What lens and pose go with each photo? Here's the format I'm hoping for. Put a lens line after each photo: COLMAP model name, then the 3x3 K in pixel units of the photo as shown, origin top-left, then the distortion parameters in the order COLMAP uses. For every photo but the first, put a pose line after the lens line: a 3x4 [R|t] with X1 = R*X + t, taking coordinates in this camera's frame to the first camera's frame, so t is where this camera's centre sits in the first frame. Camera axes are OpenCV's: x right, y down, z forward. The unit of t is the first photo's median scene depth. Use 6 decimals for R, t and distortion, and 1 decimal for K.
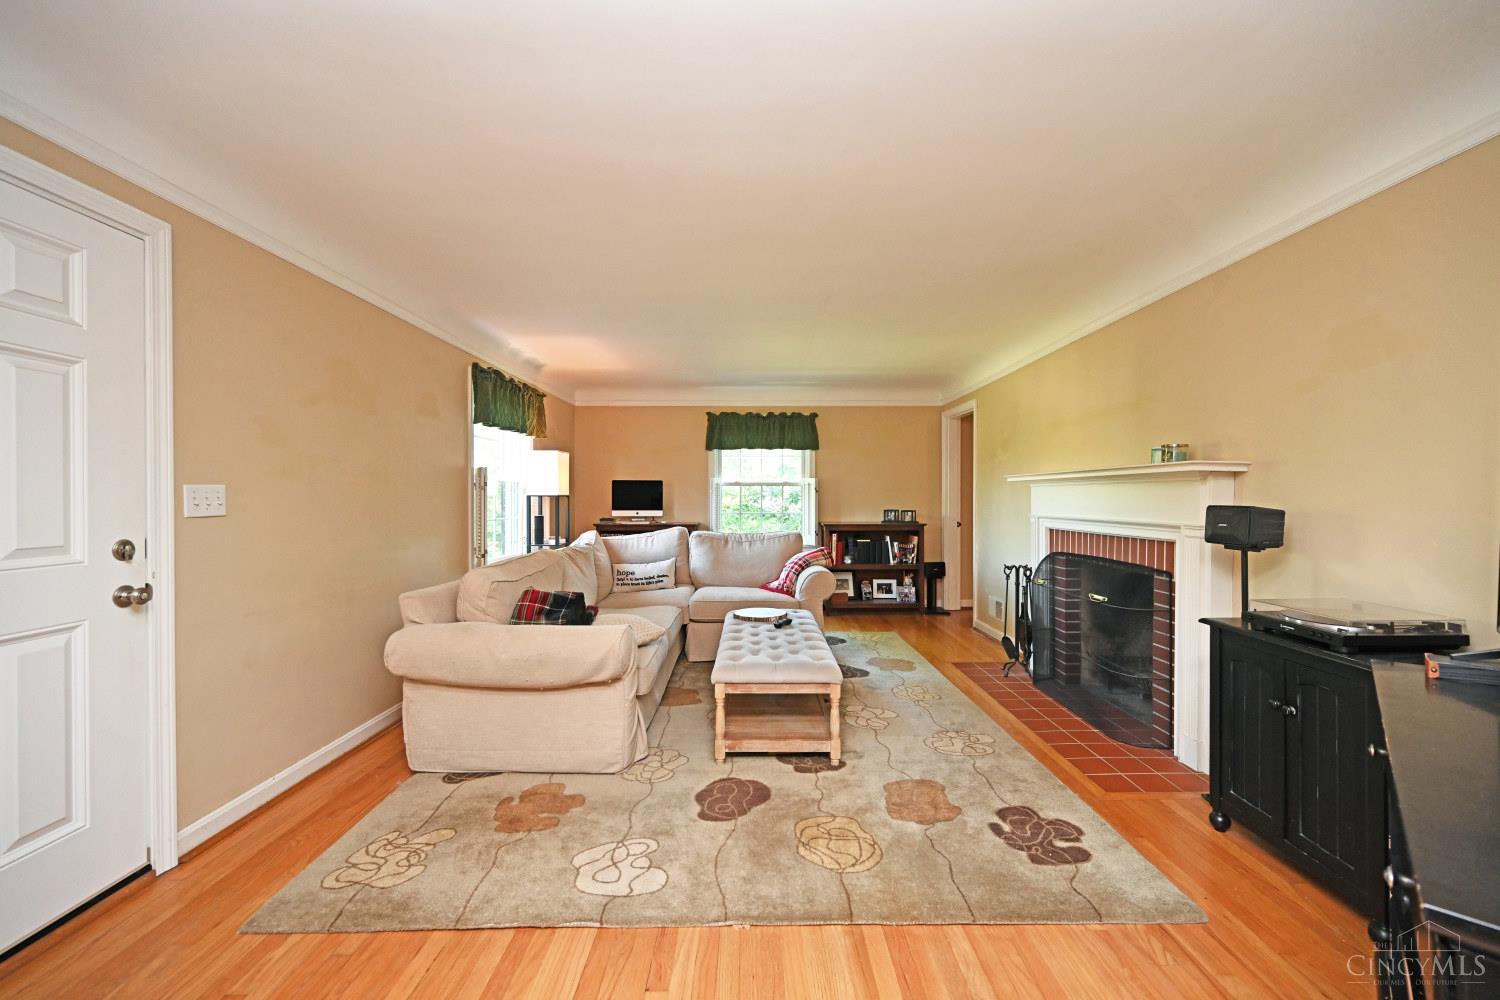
lens RADIAL K [[594.3, 0, 750.0], [0, 594.3, 500.0], [0, 0, 1]] dist [-0.002328, 0.000033]
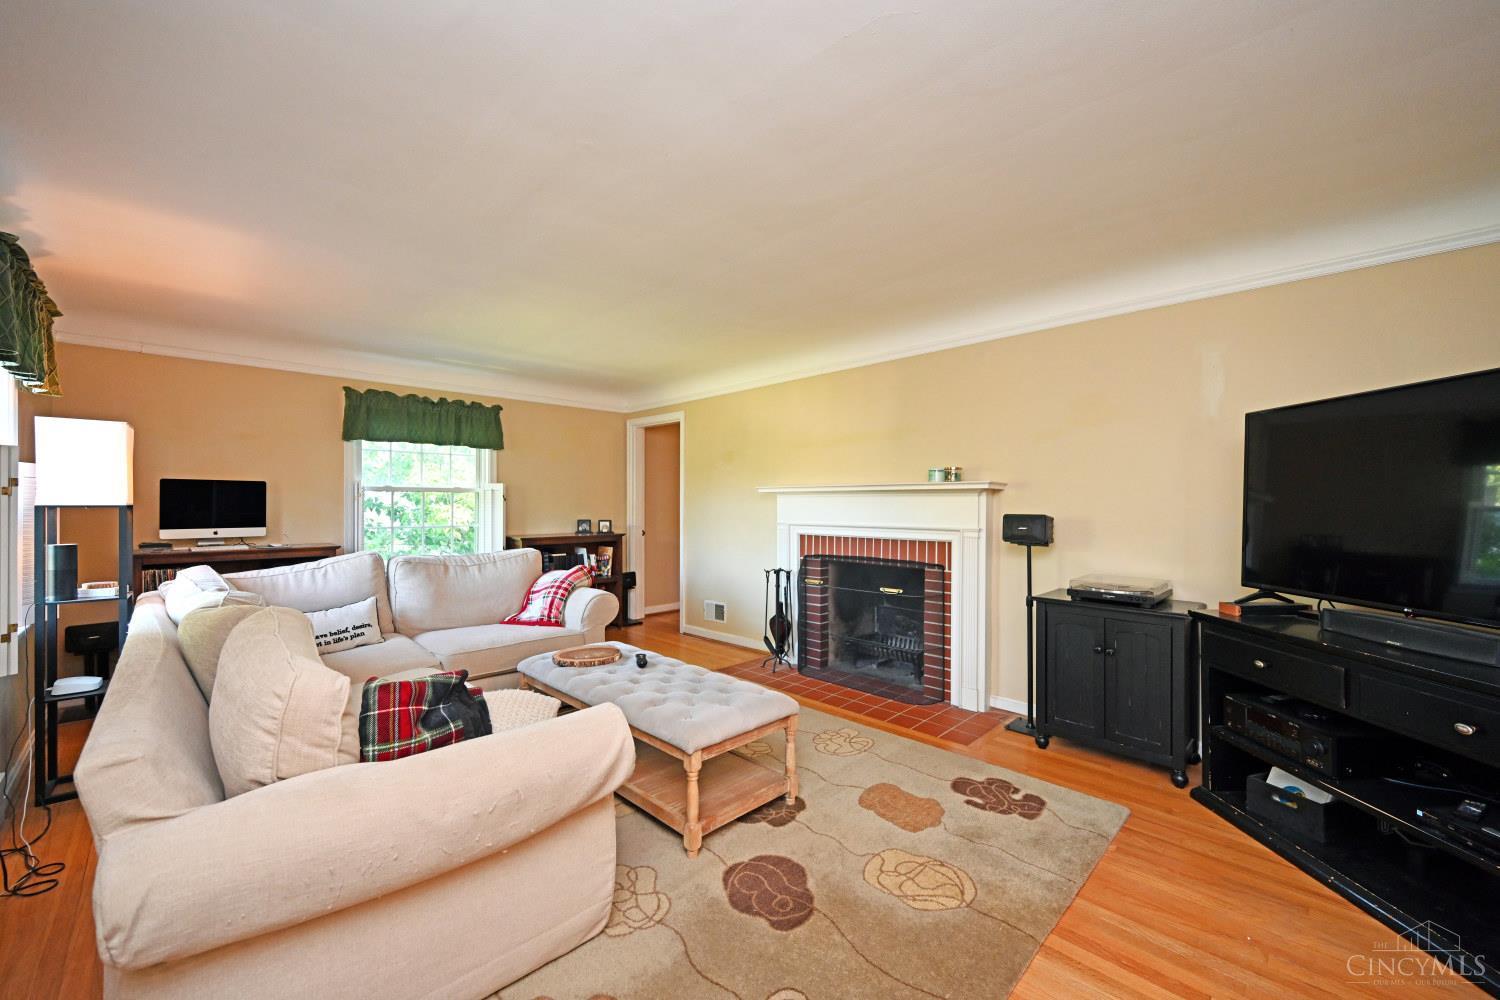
lens RADIAL K [[586.6, 0, 748.0], [0, 586.6, 502.8], [0, 0, 1]] dist [-0.001401, -0.000201]
pose [[0.710534, 0.002377, 0.703659, -0.315836], [0.002370, 0.999981, -0.005771, -0.005877], [-0.703659, 0.005768, 0.710514, 0.238521]]
